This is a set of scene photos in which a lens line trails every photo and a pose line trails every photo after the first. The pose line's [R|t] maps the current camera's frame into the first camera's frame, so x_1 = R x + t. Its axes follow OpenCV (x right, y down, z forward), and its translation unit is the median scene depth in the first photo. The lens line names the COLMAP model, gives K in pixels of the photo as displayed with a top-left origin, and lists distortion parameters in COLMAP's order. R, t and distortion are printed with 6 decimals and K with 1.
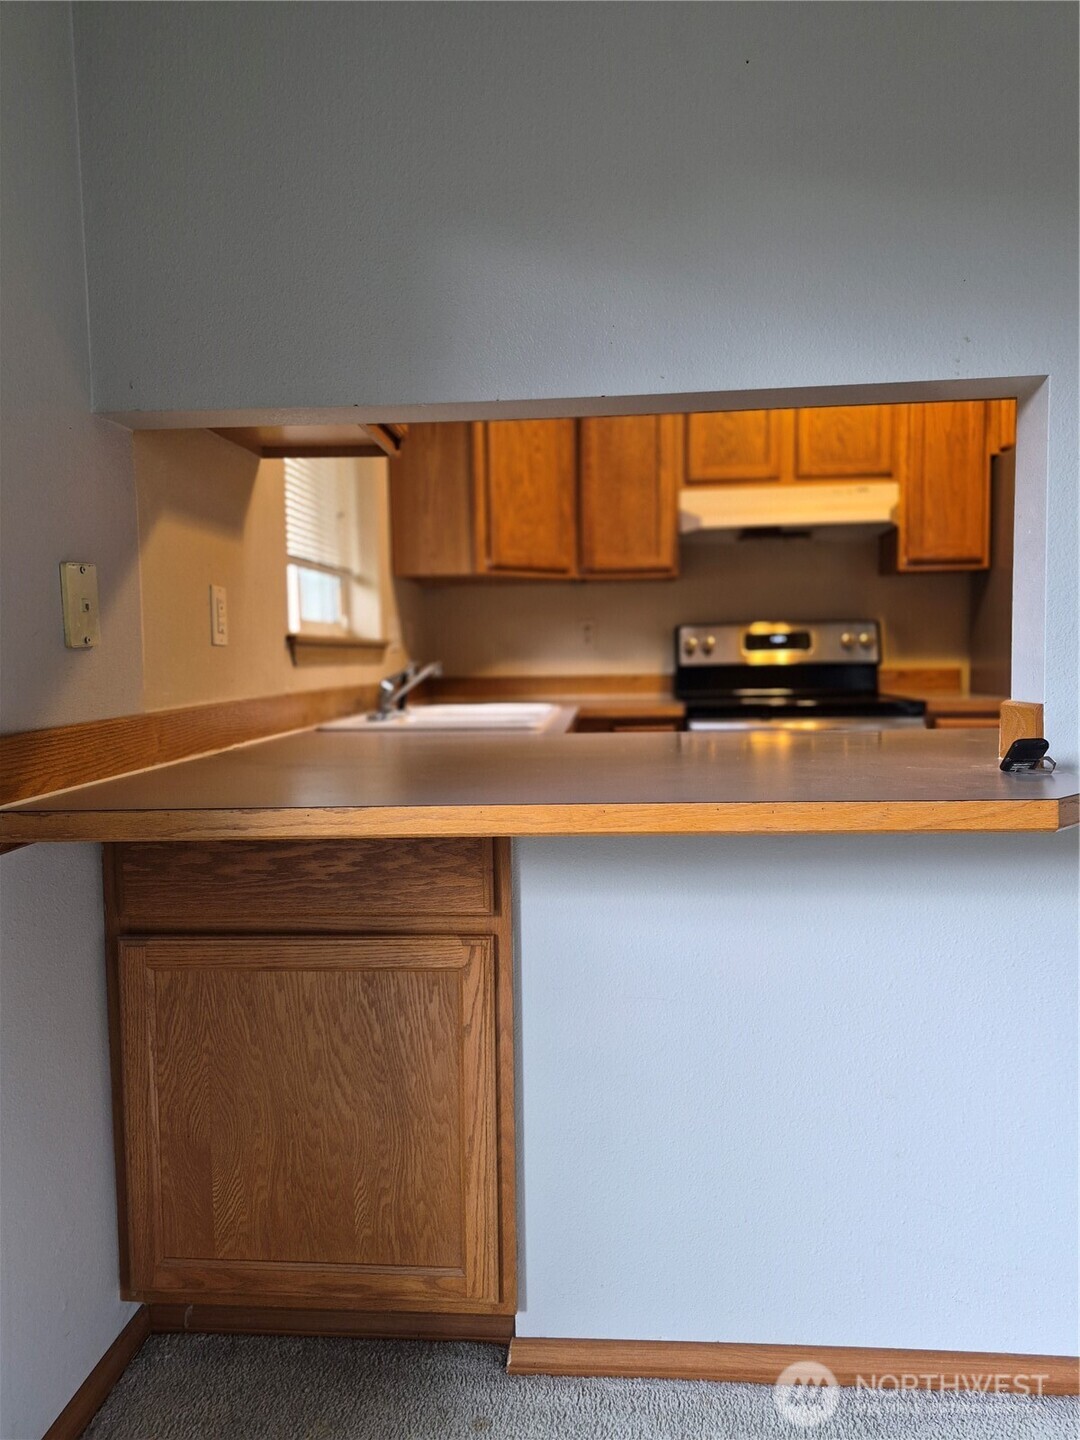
lens RADIAL K [[1002.5, 0, 540.0], [0, 1002.5, 720.0], [0, 0, 1]] dist [0.091895, -0.084817]
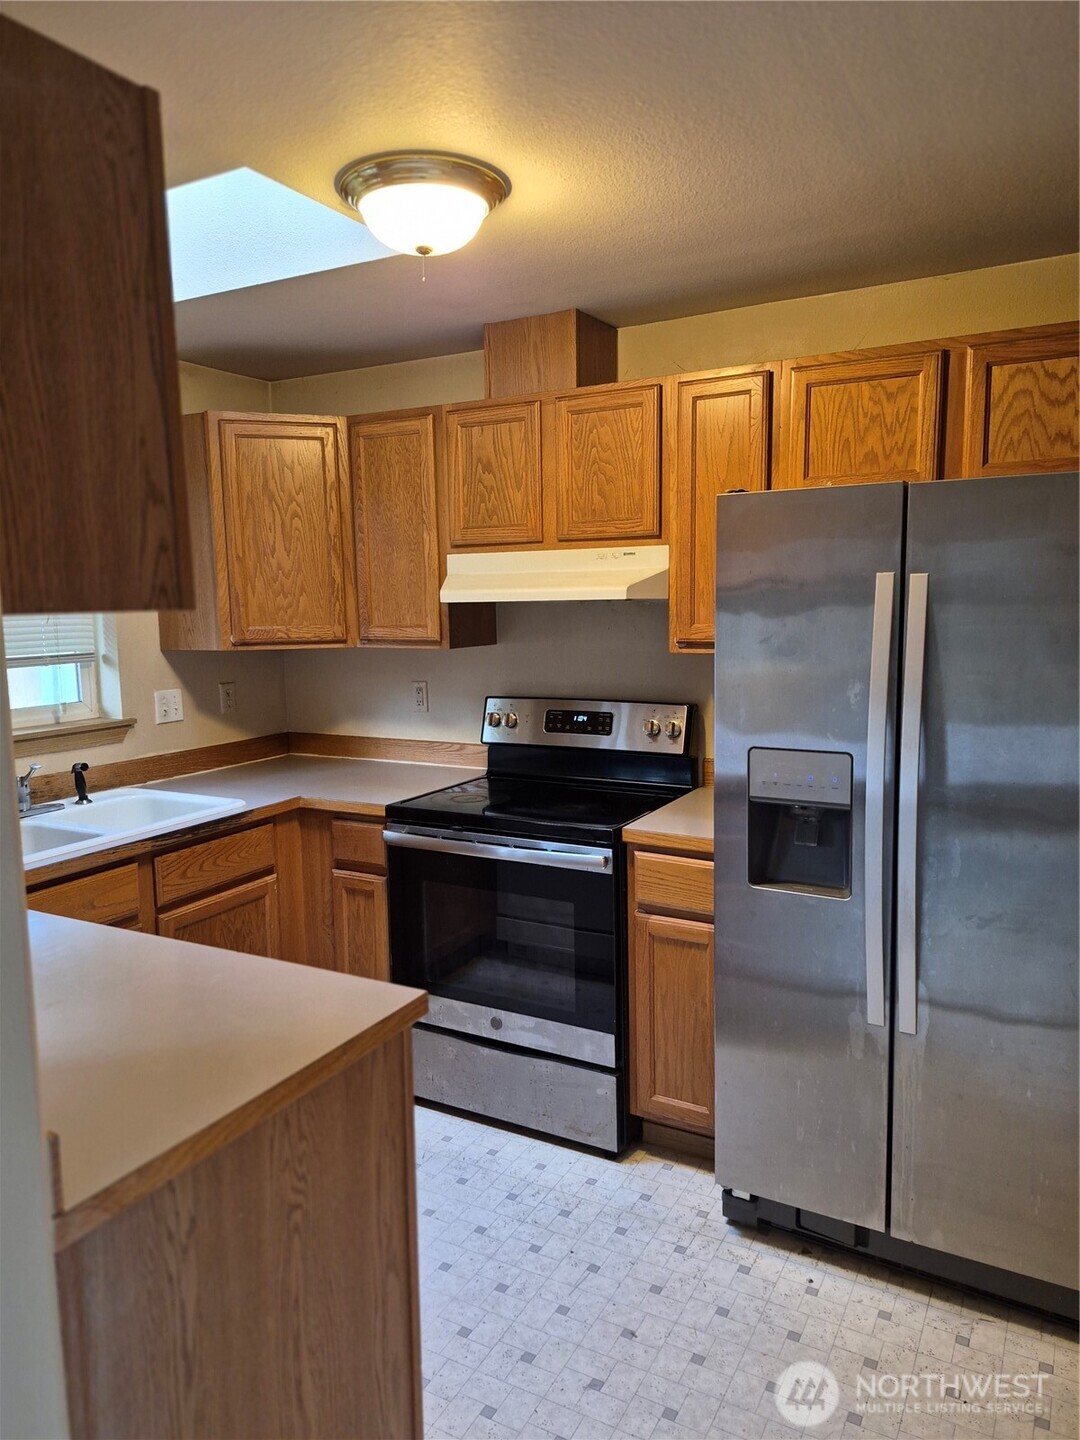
lens RADIAL K [[1002.5, 0, 540.0], [0, 1002.5, 720.0], [0, 0, 1]] dist [0.091895, -0.084817]
pose [[0.911606, 0.050804, -0.407913, 0.594558], [-0.024150, 0.997238, 0.070232, -0.148584], [0.410354, -0.054173, 0.910316, 0.222433]]
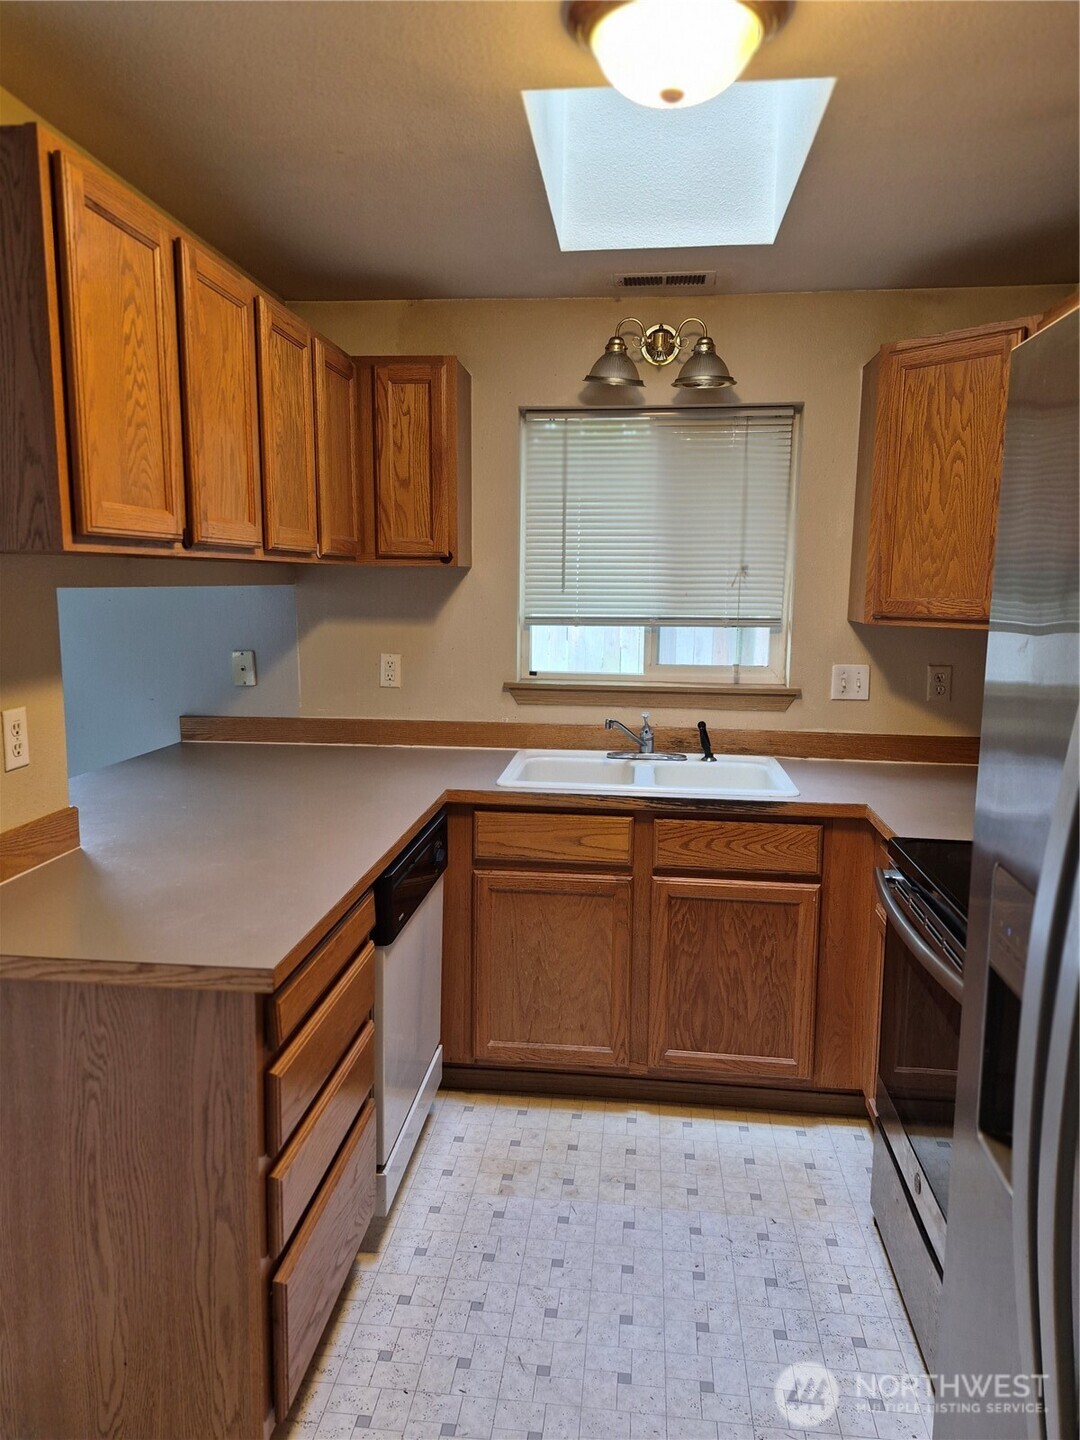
lens RADIAL K [[1002.5, 0, 540.0], [0, 1002.5, 720.0], [0, 0, 1]] dist [0.091895, -0.084817]
pose [[-0.038638, 0.154219, -0.987281, 0.769225], [-0.075295, 0.984761, 0.156772, -0.171525], [0.996412, 0.080394, -0.026437, 0.723176]]
